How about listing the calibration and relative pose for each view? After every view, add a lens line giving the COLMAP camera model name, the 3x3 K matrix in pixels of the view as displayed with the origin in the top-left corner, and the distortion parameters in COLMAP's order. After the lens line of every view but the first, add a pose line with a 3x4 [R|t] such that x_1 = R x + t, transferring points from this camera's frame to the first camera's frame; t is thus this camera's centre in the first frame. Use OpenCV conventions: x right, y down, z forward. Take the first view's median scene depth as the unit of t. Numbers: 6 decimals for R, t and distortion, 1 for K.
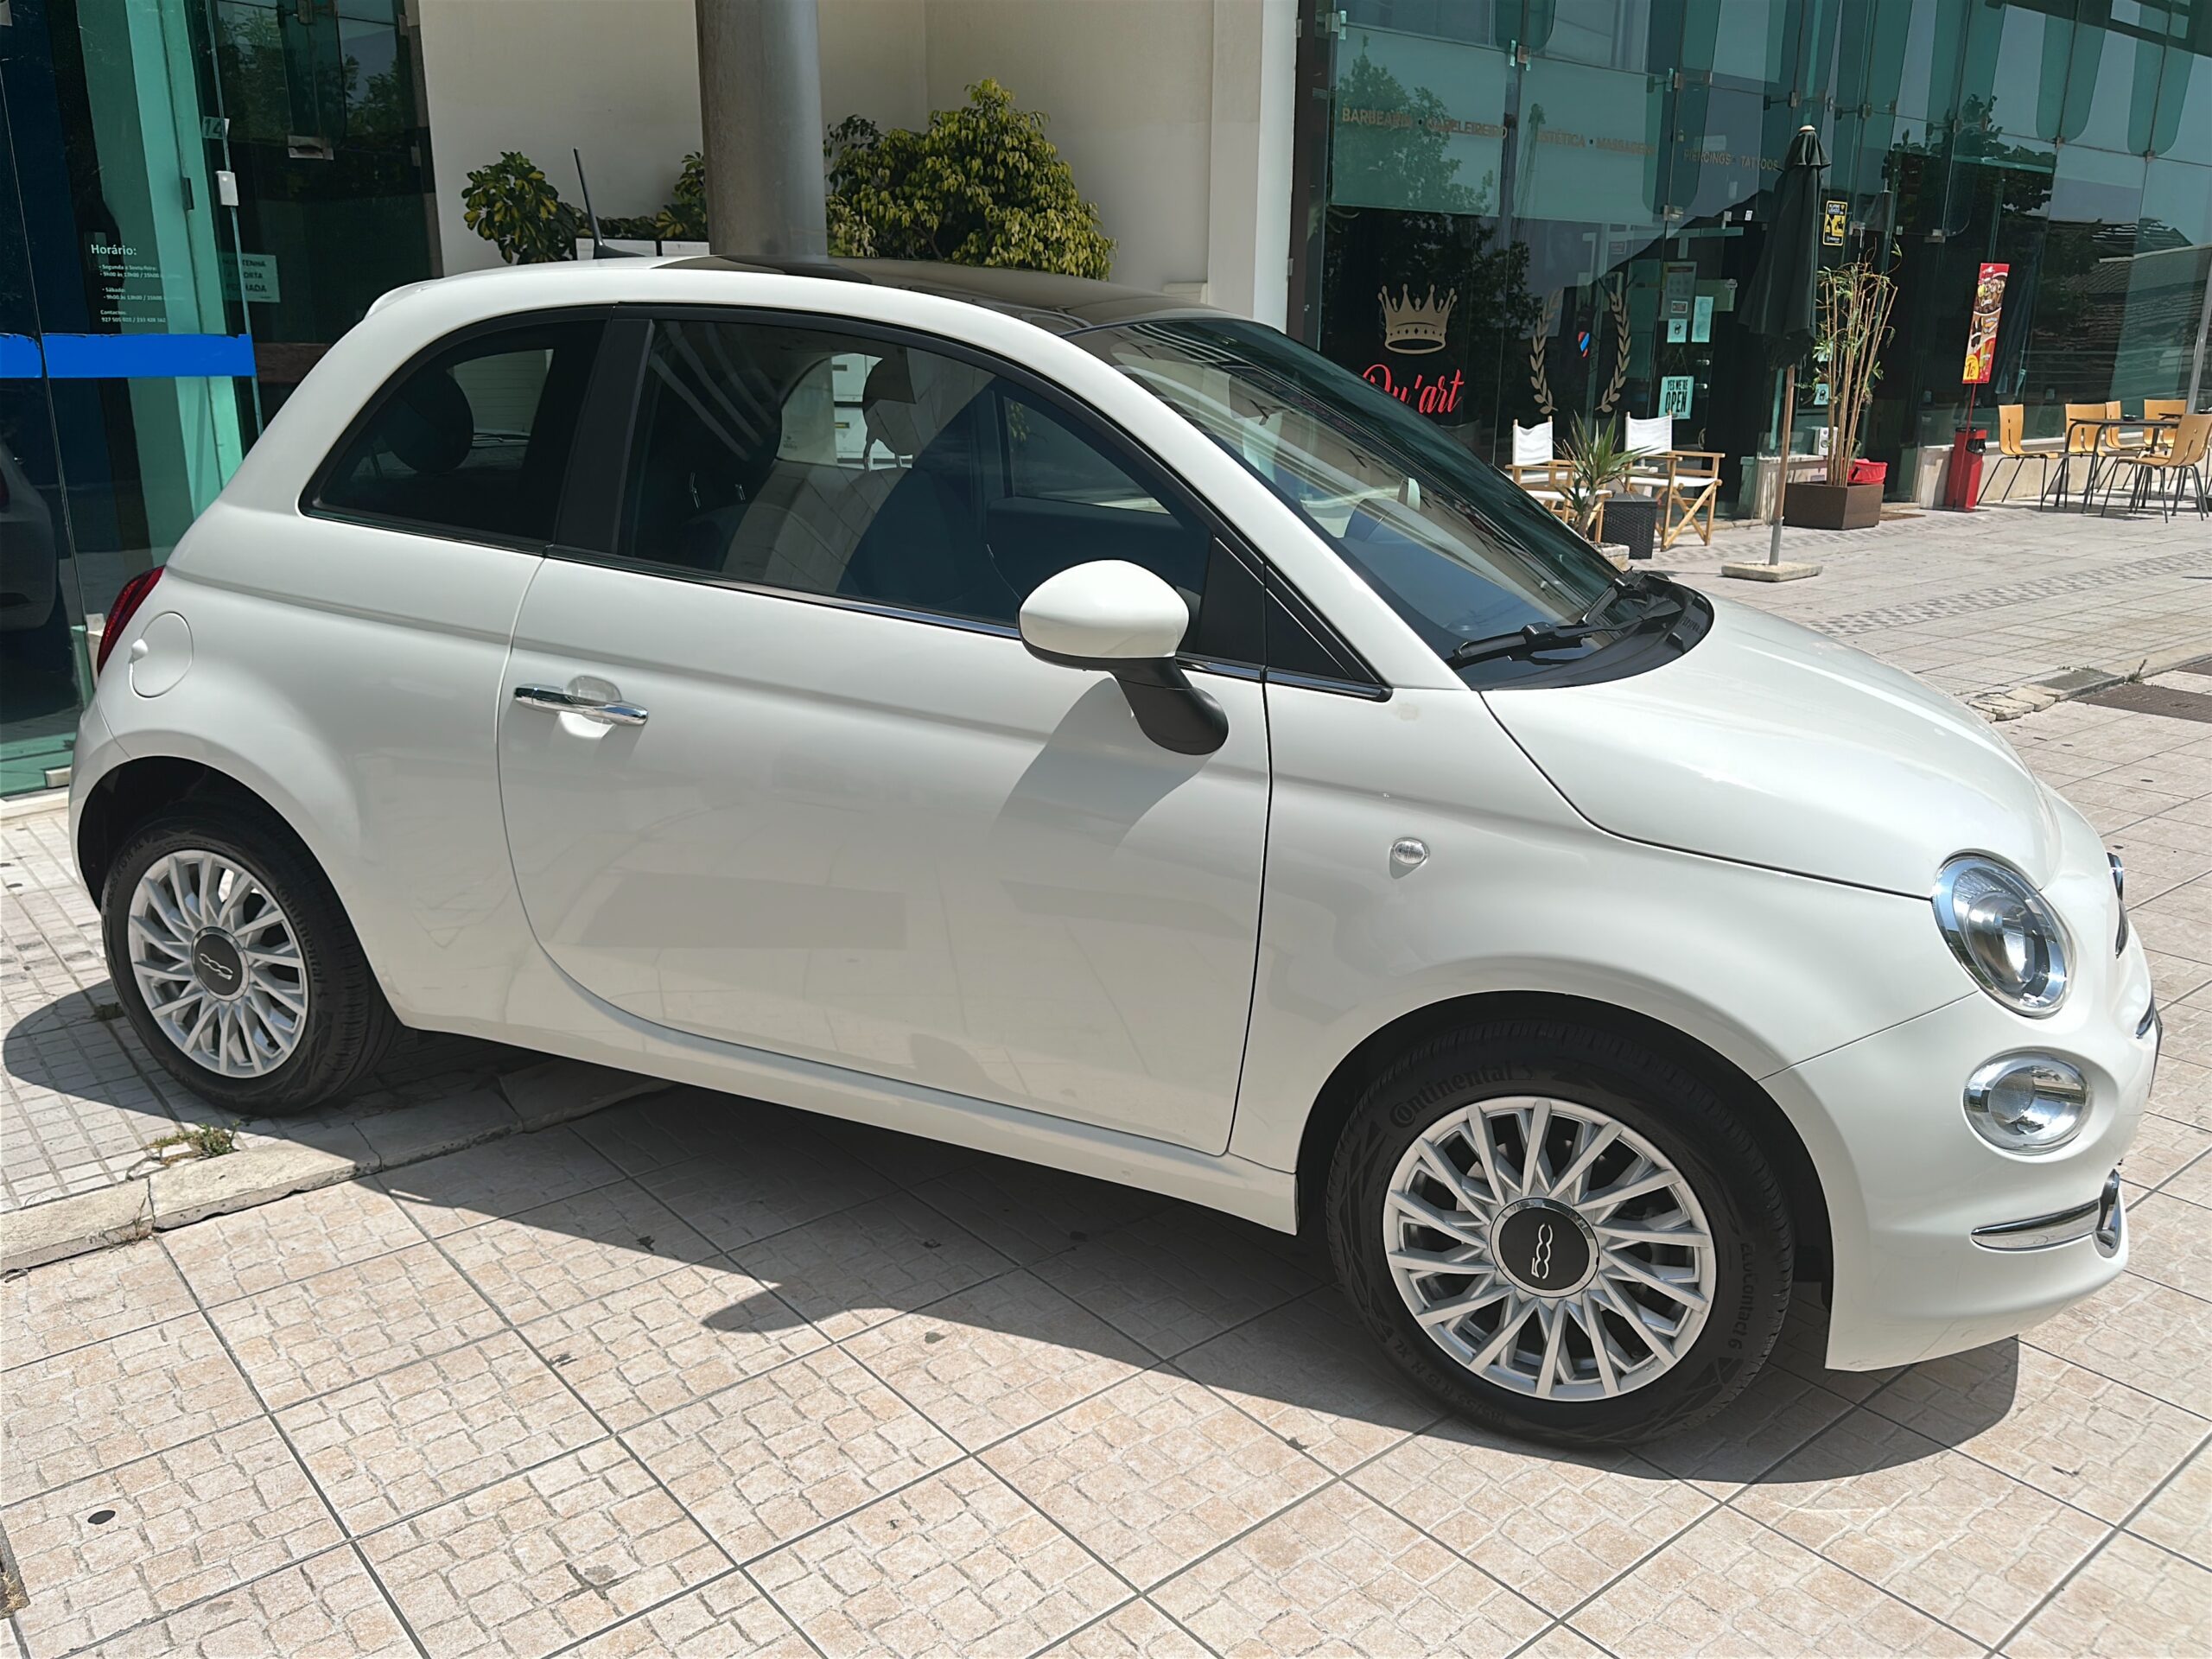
lens RADIAL K [[1757.3, 0, 1121.3], [0, 1757.3, 833.5], [0, 0, 1]] dist [0.071287, -0.101834]
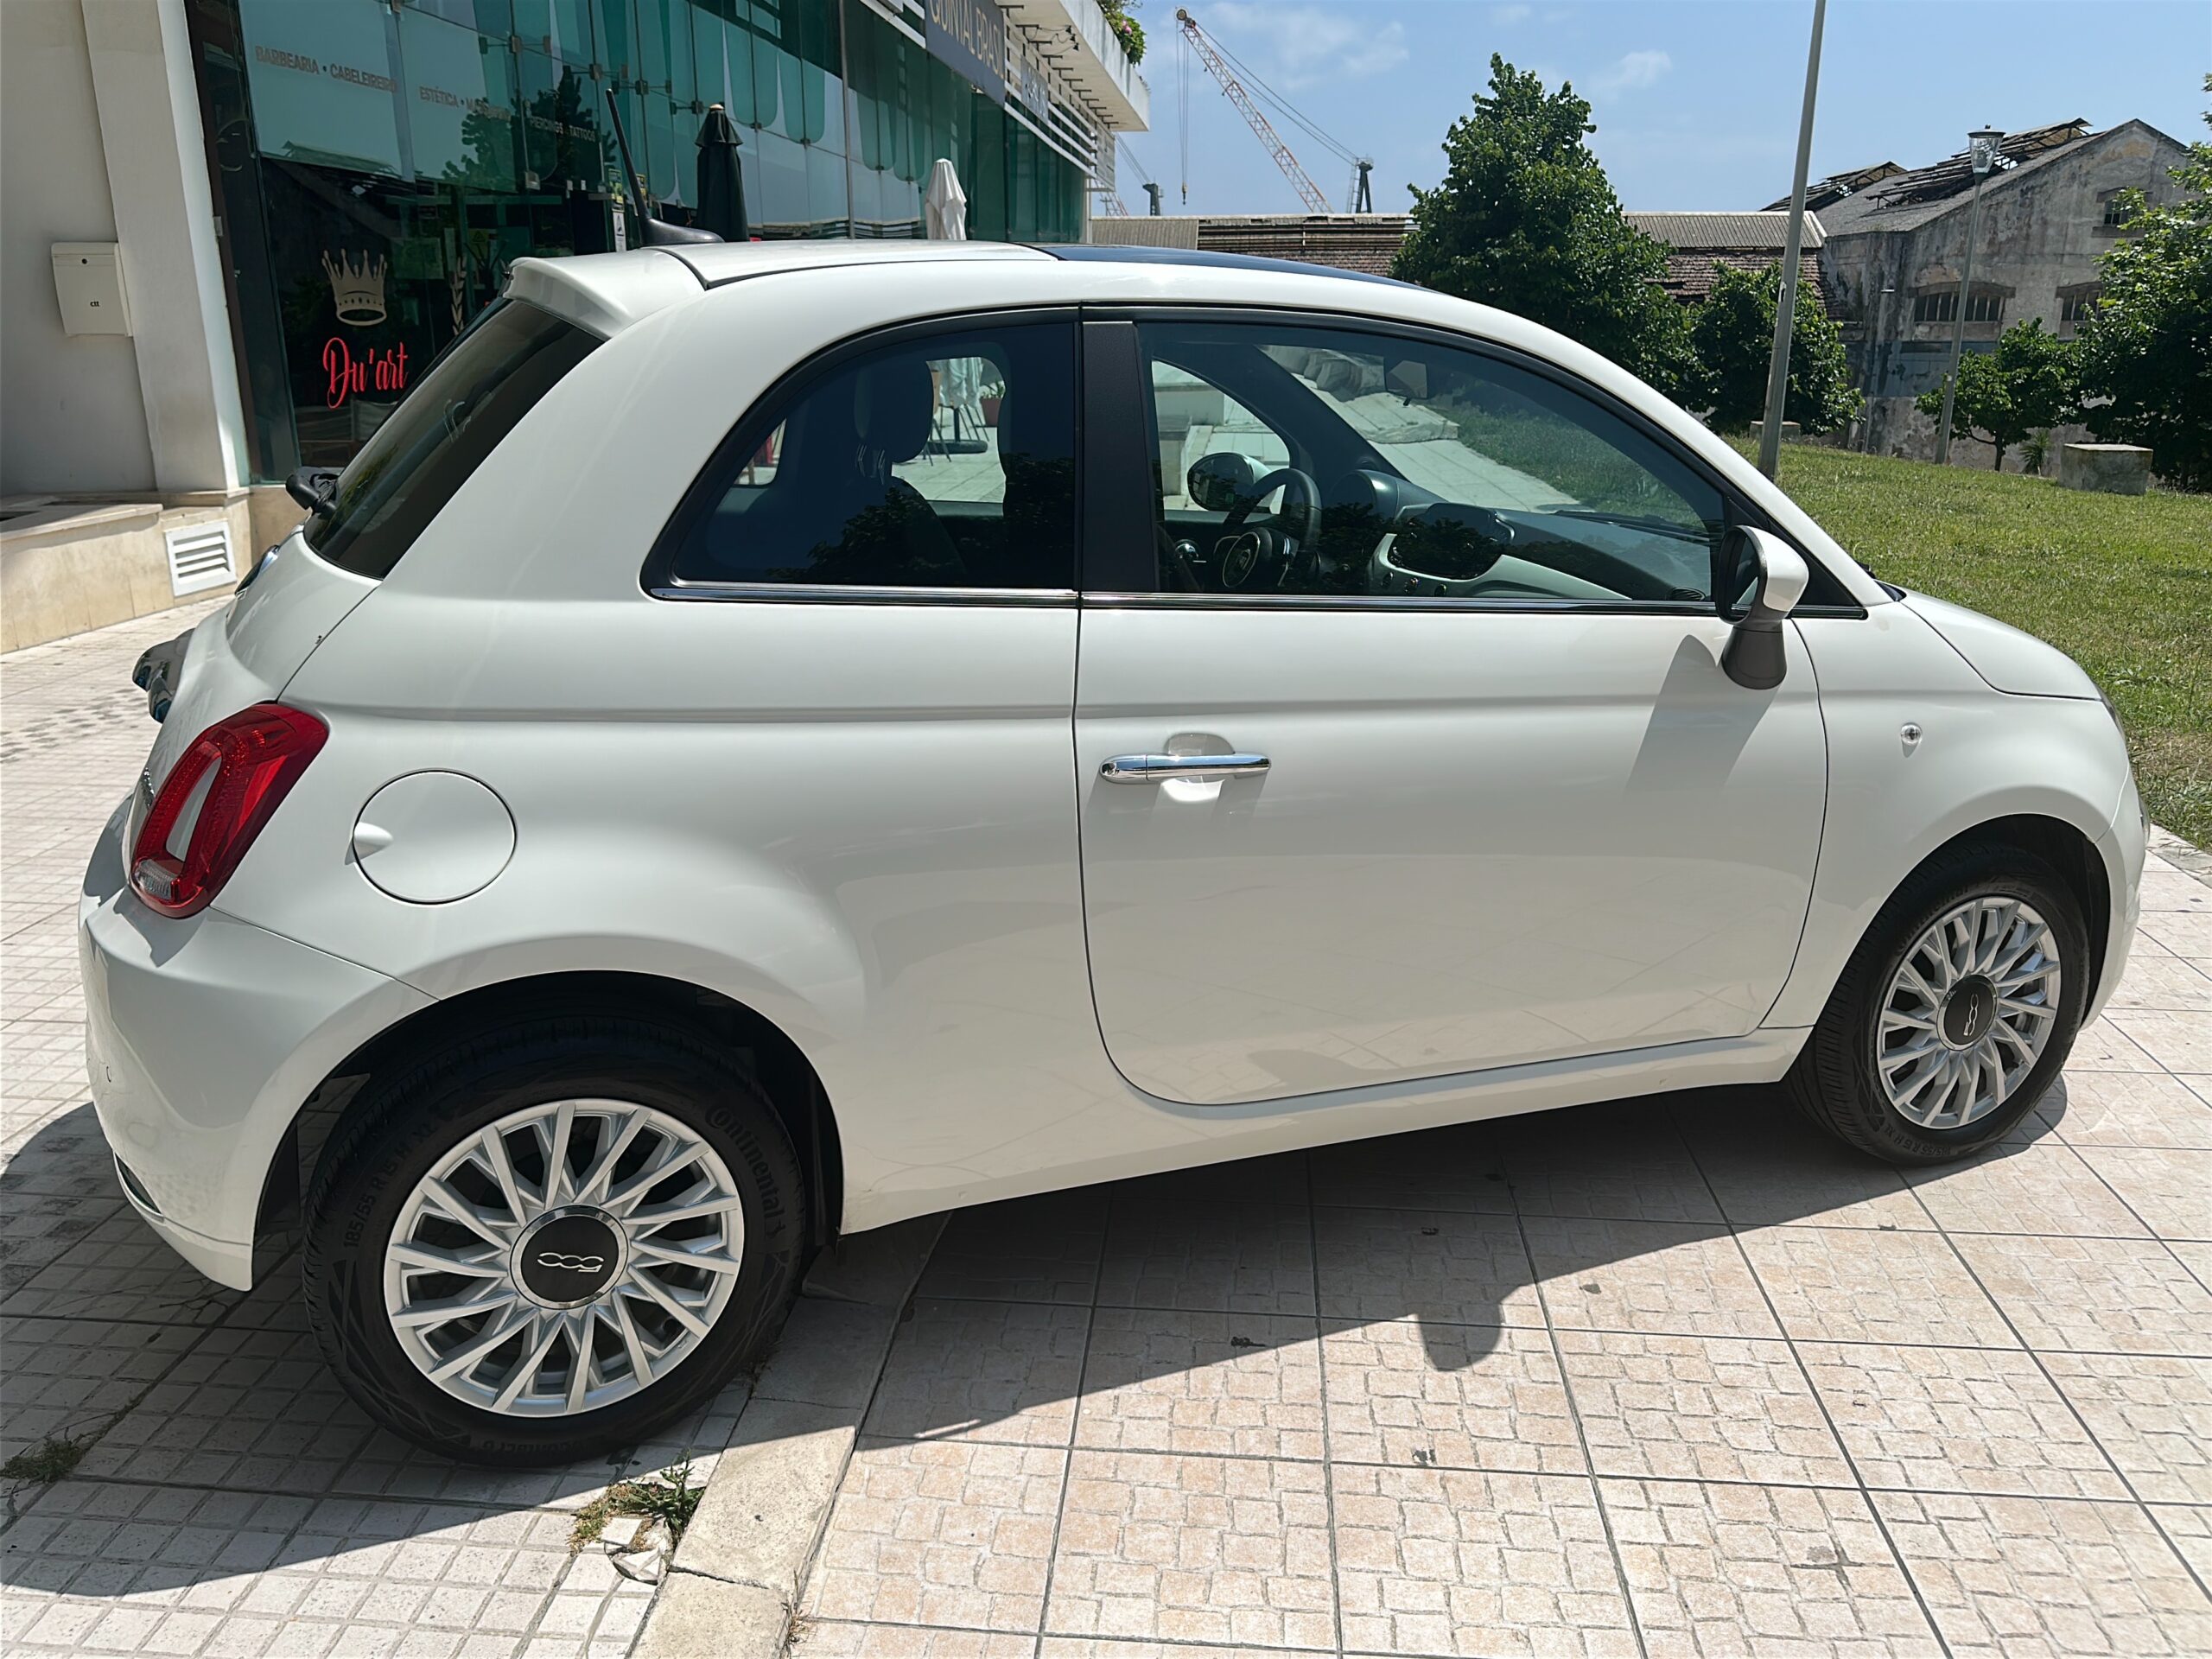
lens RADIAL K [[1757.3, 0, 1104.4], [0, 1757.3, 817.7], [0, 0, 1]] dist [0.071287, -0.101834]
pose [[0.701429, -0.208634, 0.681520, -0.811505], [0.200278, 0.975366, 0.092460, -0.118936], [-0.684022, 0.071640, 0.725935, 0.347461]]
